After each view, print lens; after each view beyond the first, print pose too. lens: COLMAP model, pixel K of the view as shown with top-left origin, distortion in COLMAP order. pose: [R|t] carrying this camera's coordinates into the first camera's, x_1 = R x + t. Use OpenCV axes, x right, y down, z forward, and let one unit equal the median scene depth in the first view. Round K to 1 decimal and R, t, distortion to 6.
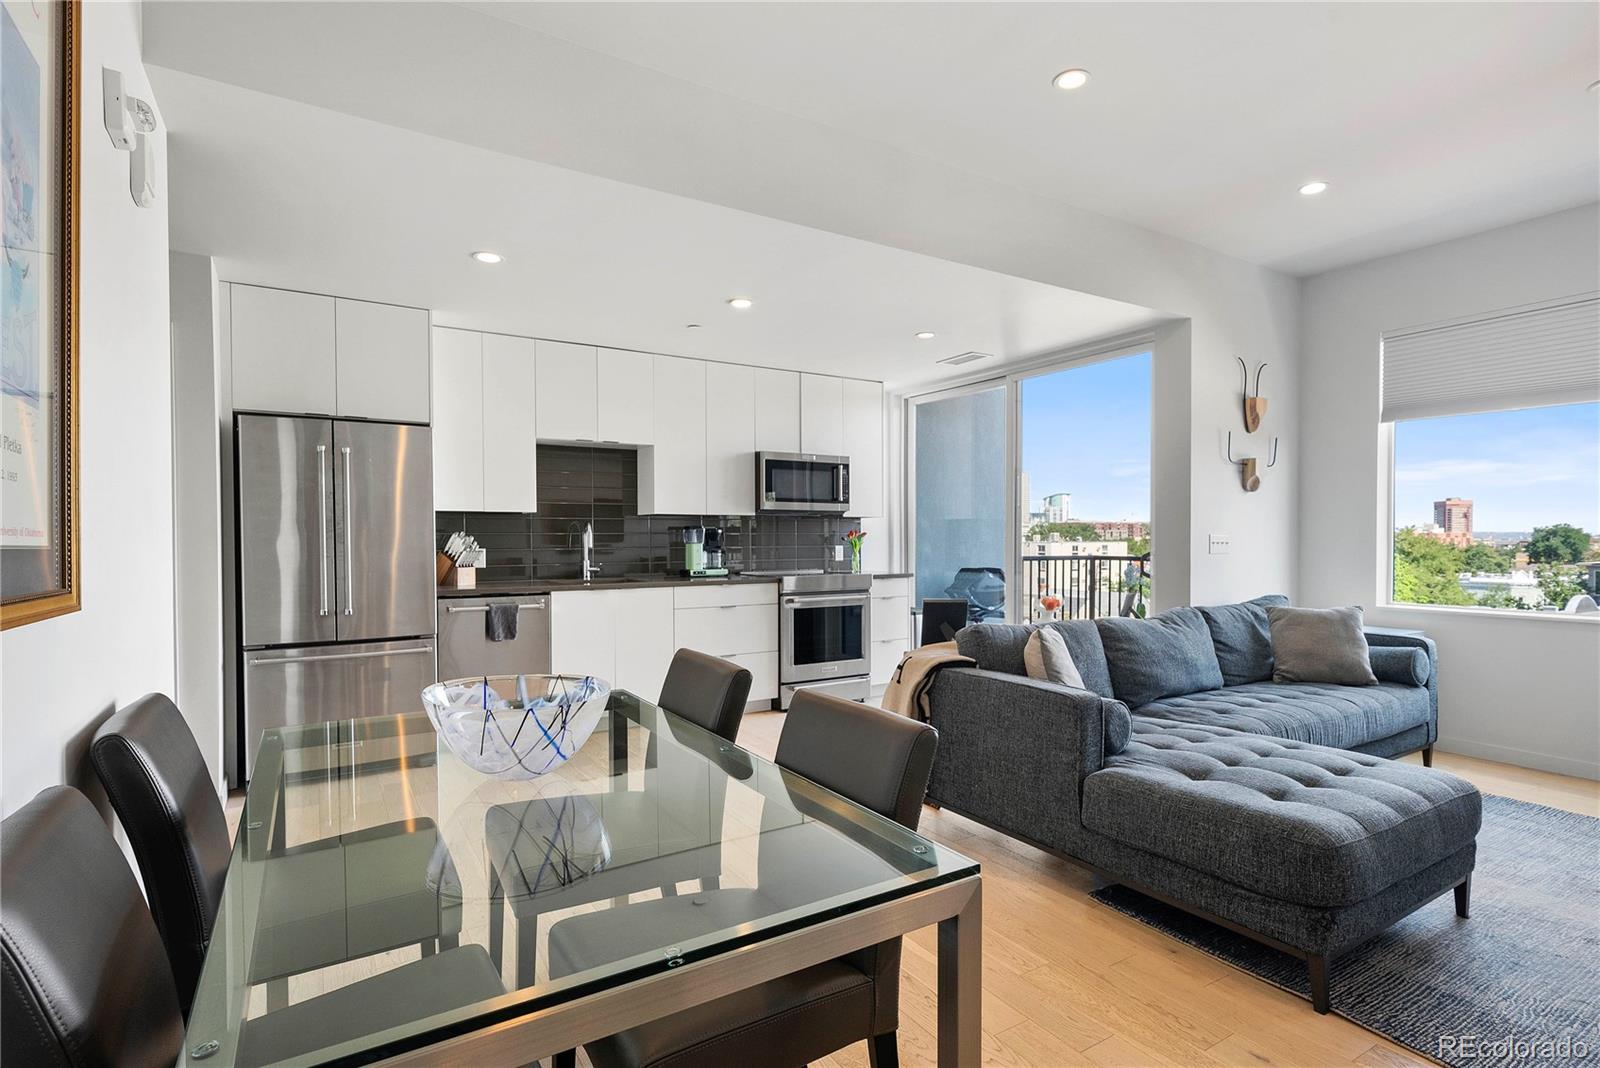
lens RADIAL K [[821.9, 0, 776.1], [0, 821.9, 544.5], [0, 0, 1]] dist [0.001210, 0.002123]
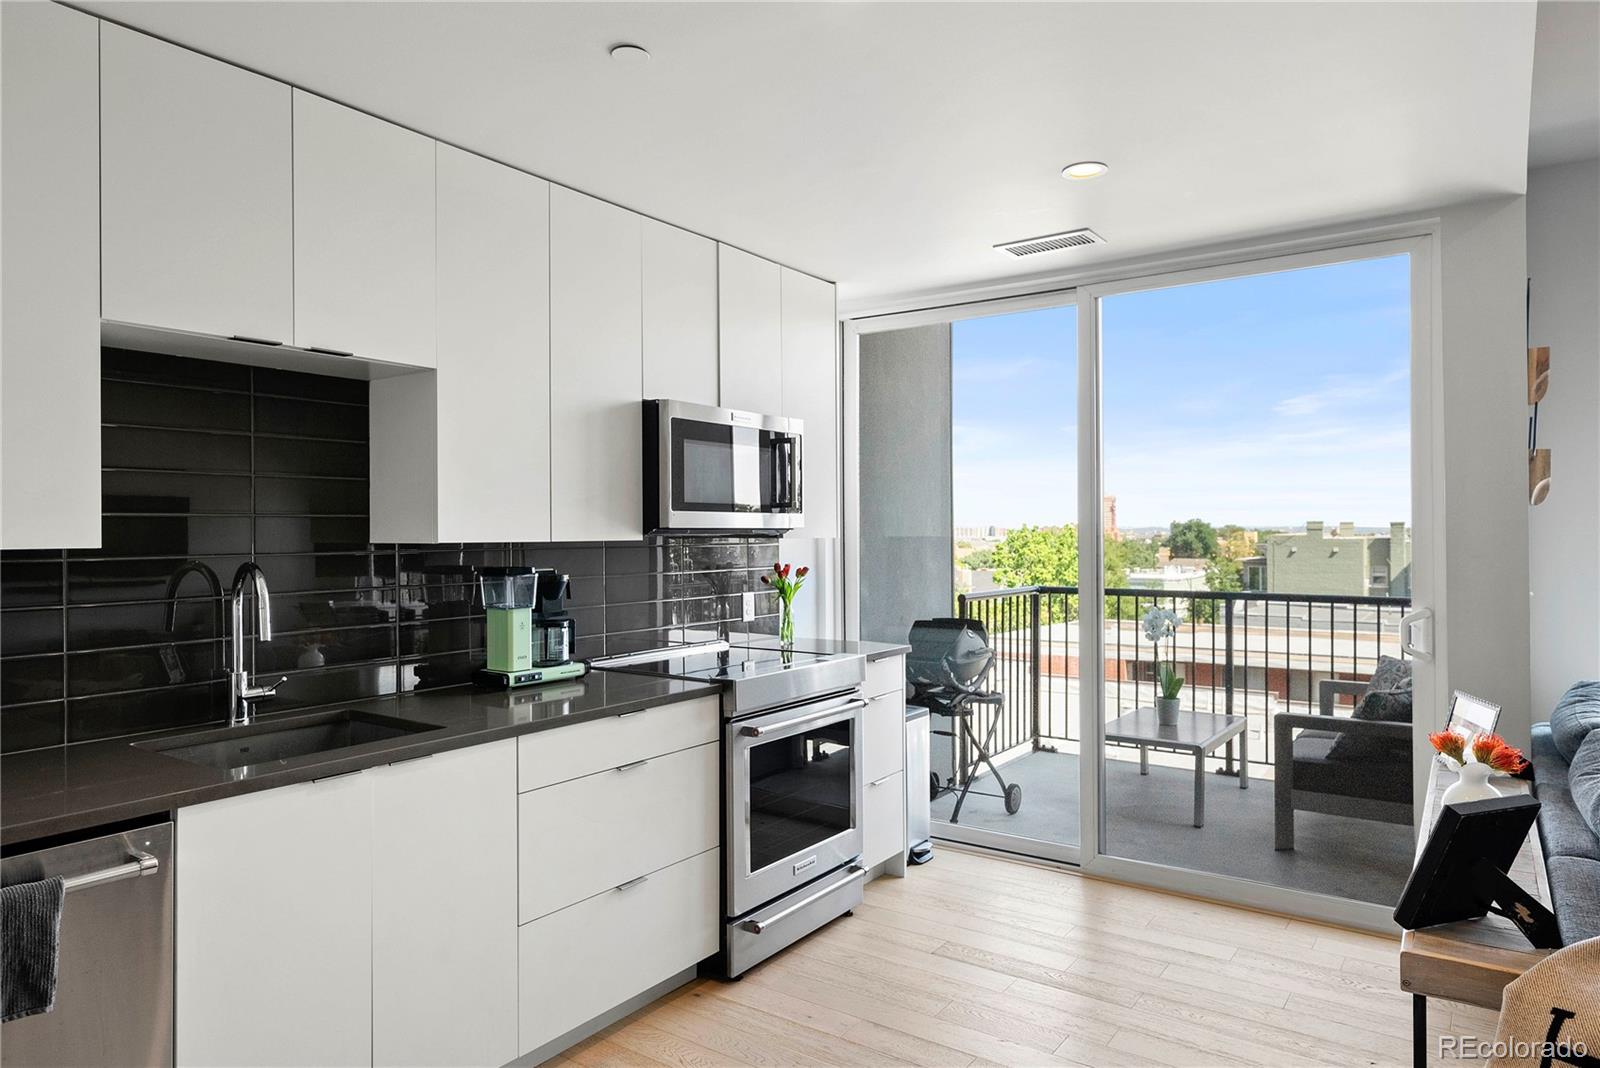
lens RADIAL K [[1010.0, 0, 779.4], [0, 1010.0, 524.9], [0, 0, 1]] dist [0.010218, -0.002787]
pose [[0.915288, 0.000303, 0.402799, -0.201472], [0.005112, 0.999910, -0.012370, -0.041110], [-0.402767, 0.013381, 0.915205, 0.509525]]
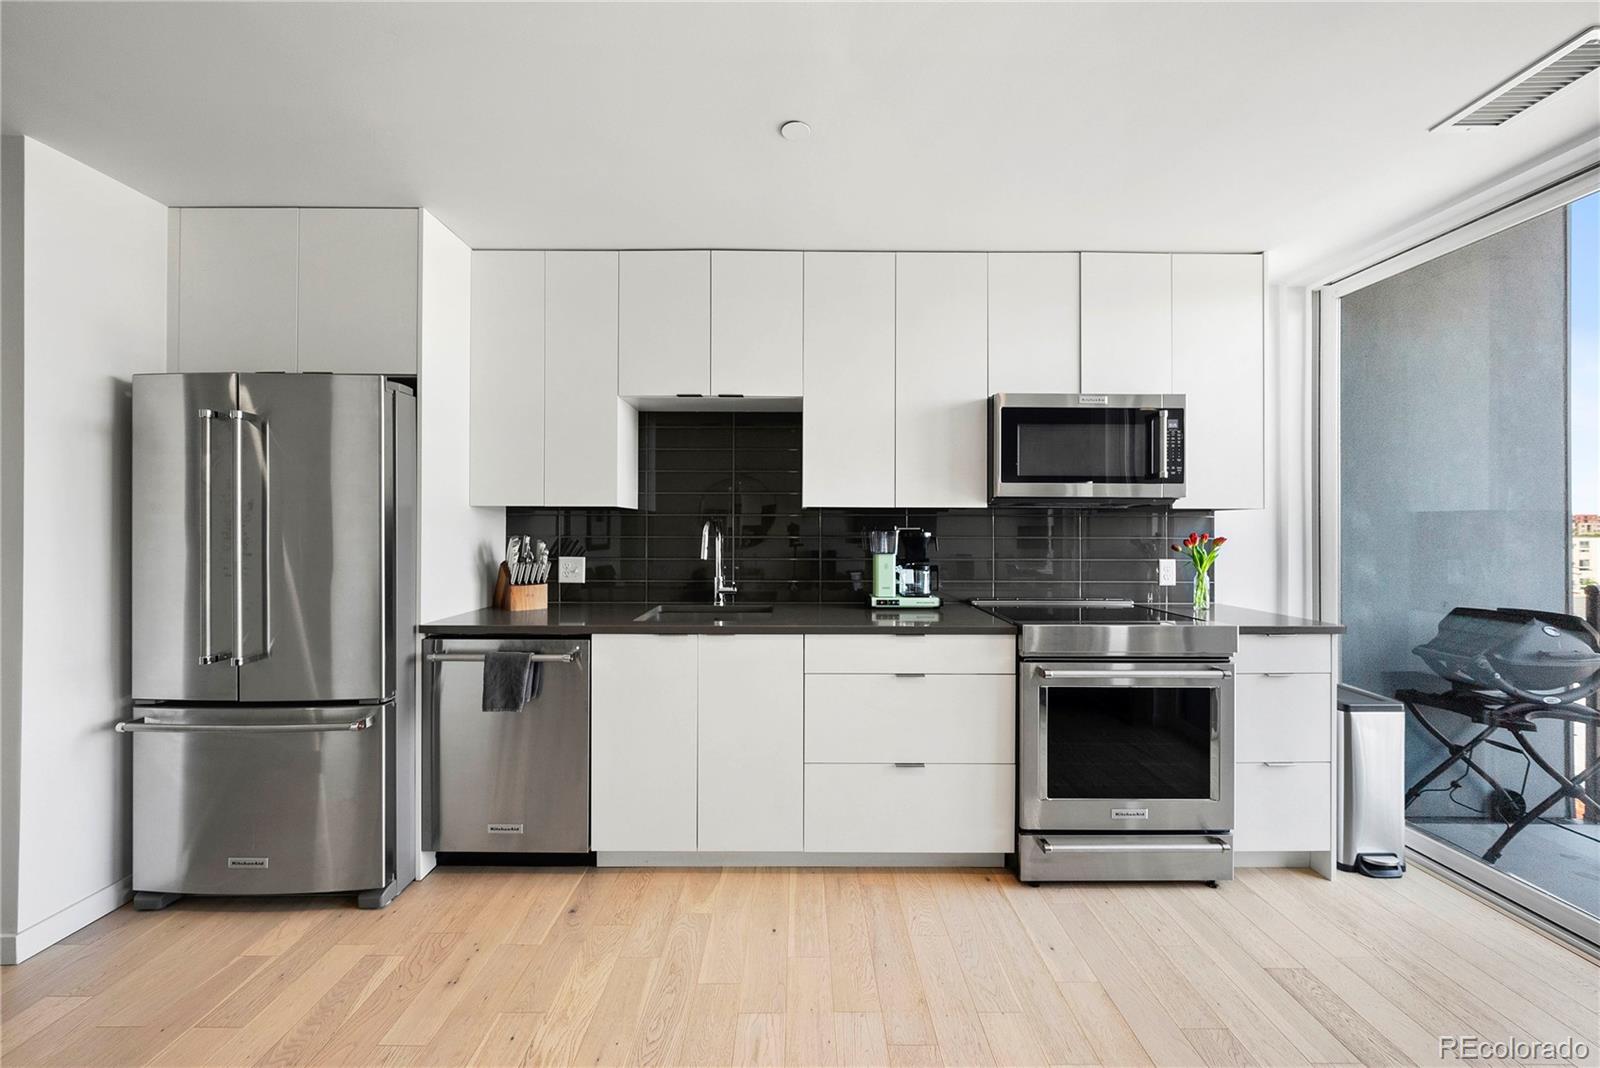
lens RADIAL K [[592.0, 0, 800.8], [0, 592.0, 522.6], [0, 0, 1]] dist [-0.002941, -0.000014]
pose [[0.862969, 0.002104, -0.505253, 0.079523], [-0.008988, 0.999897, -0.011187, -0.021356], [0.505177, 0.014195, 0.862899, 0.637792]]
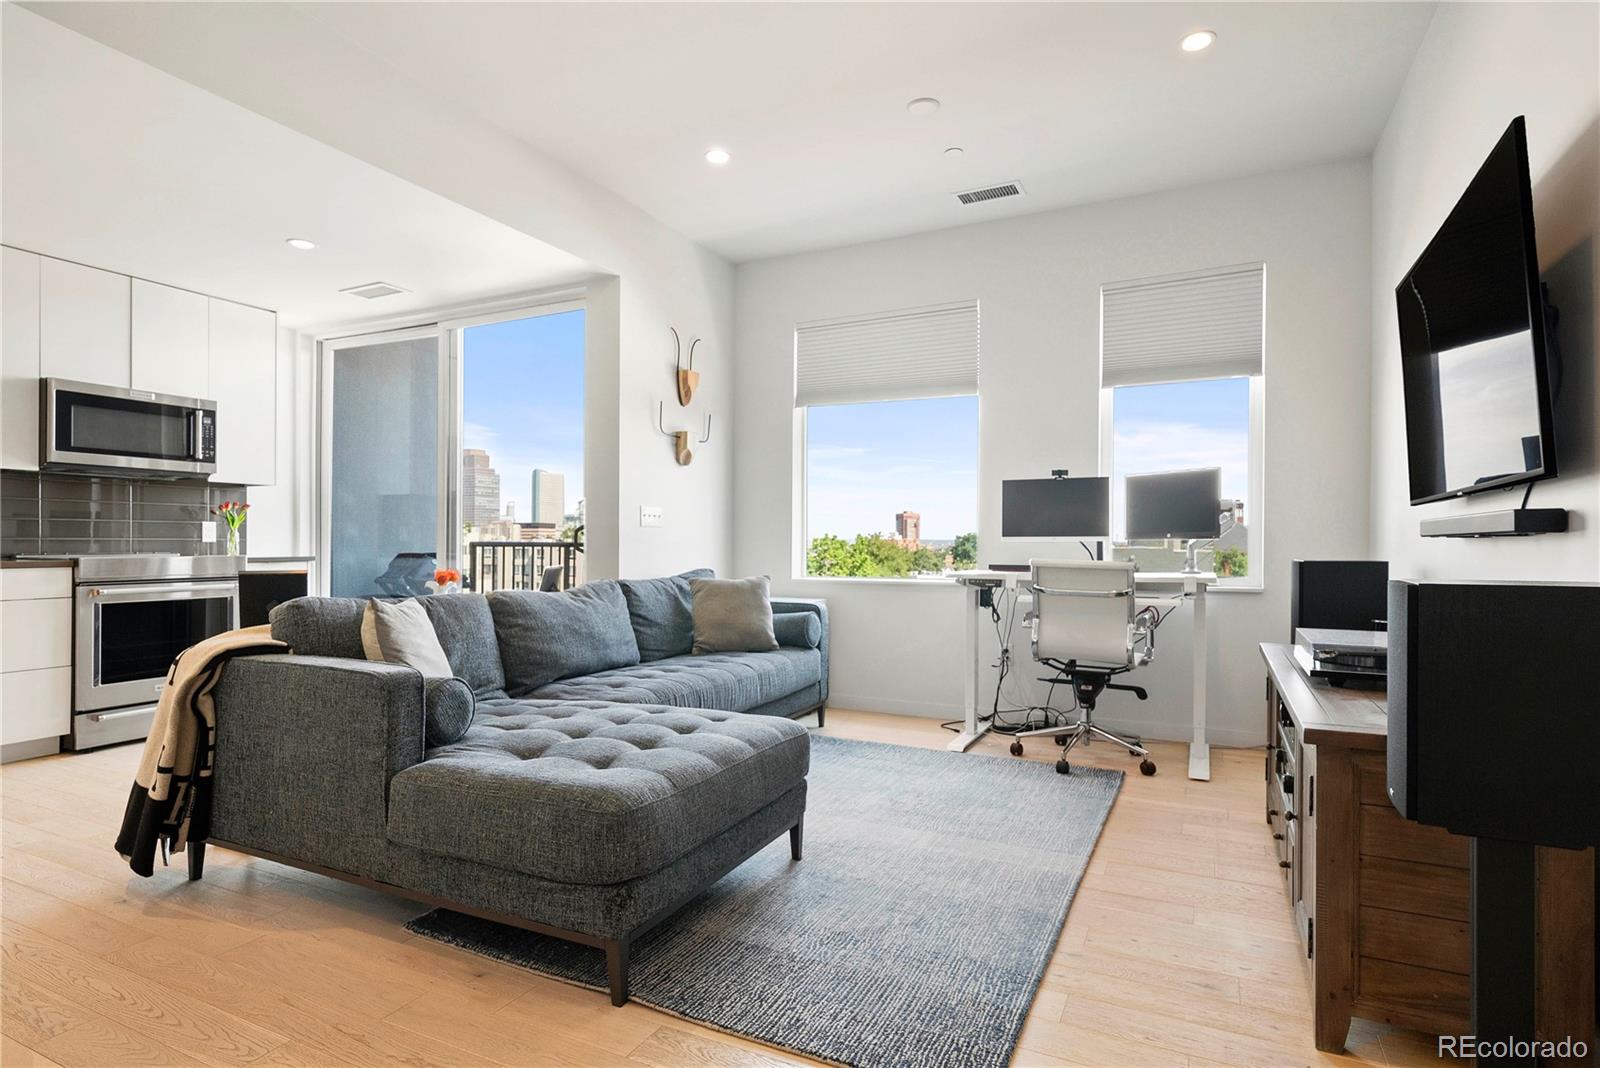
lens RADIAL K [[856.2, 0, 818.2], [0, 856.2, 539.7], [0, 0, 1]] dist [0.013250, -0.004393]
pose [[0.837595, 0.005993, 0.546260, 0.140253], [0.001963, 0.999900, -0.013980, 0.036841], [-0.546289, 0.012782, 0.837499, 0.048098]]
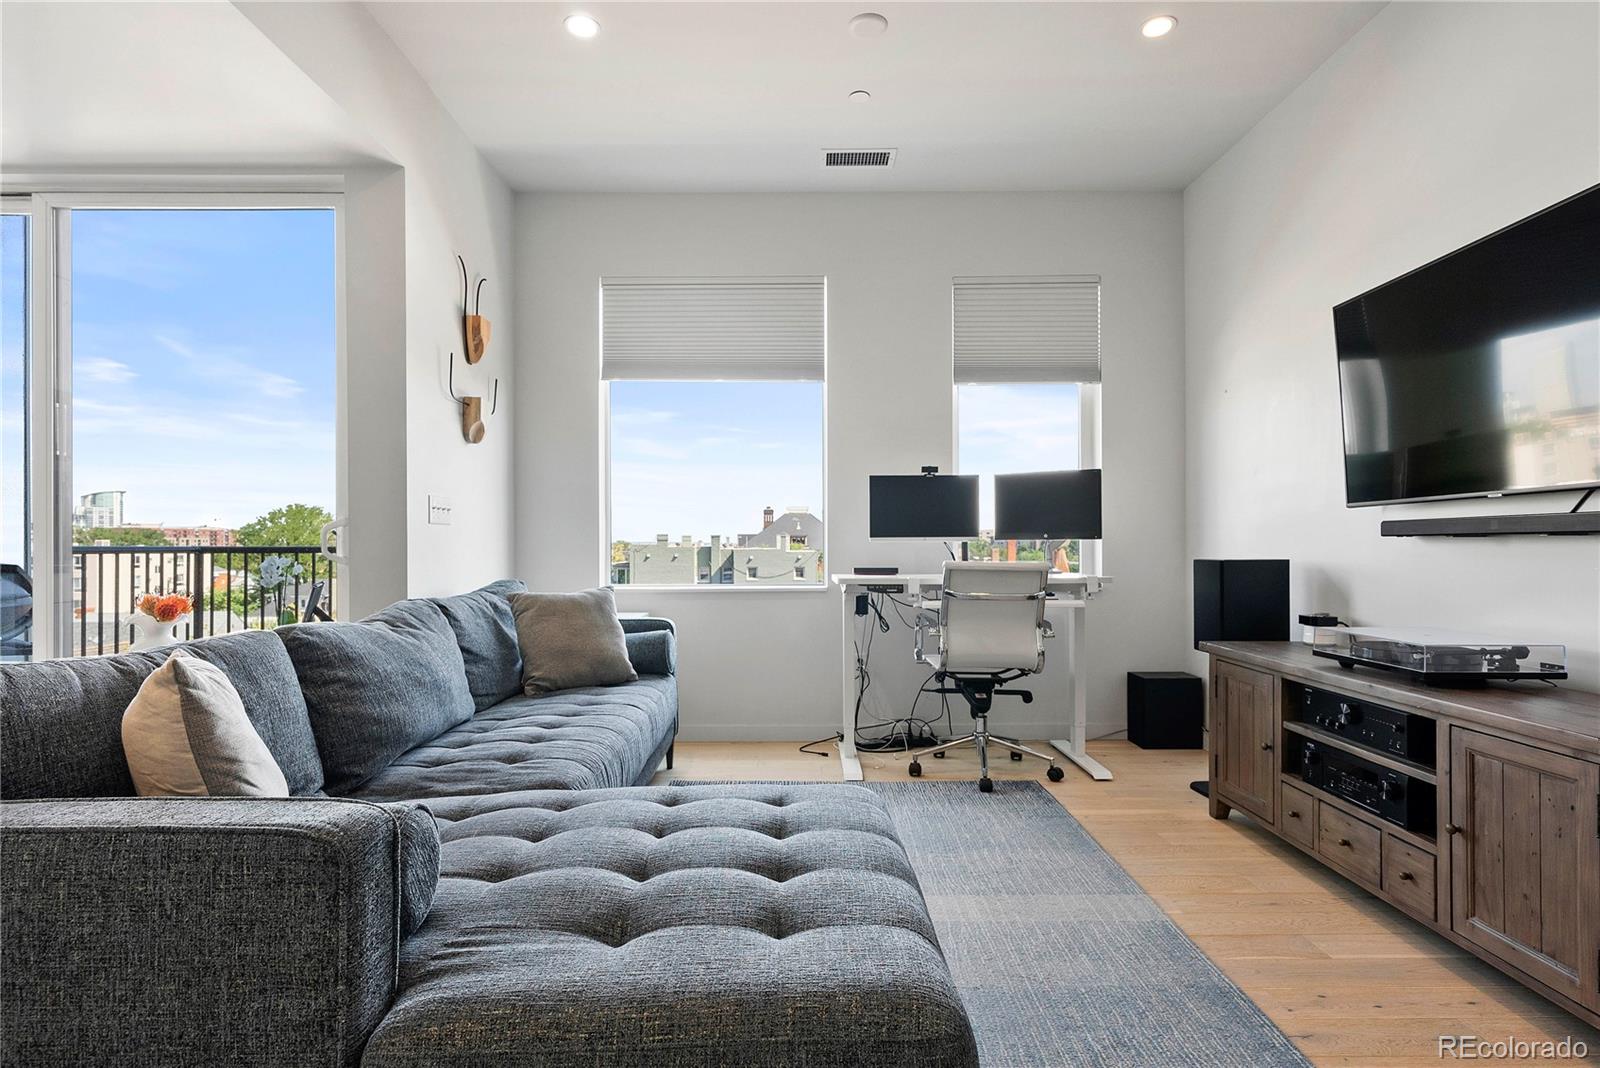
lens RADIAL K [[821.9, 0, 811.6], [0, 821.9, 548.5], [0, 0, 1]] dist [0.001210, 0.002123]
pose [[0.505819, -0.003181, 0.862634, 0.084614], [0.011094, 0.999934, -0.002817, 0.033986], [-0.862569, 0.010995, 0.505821, 0.336288]]
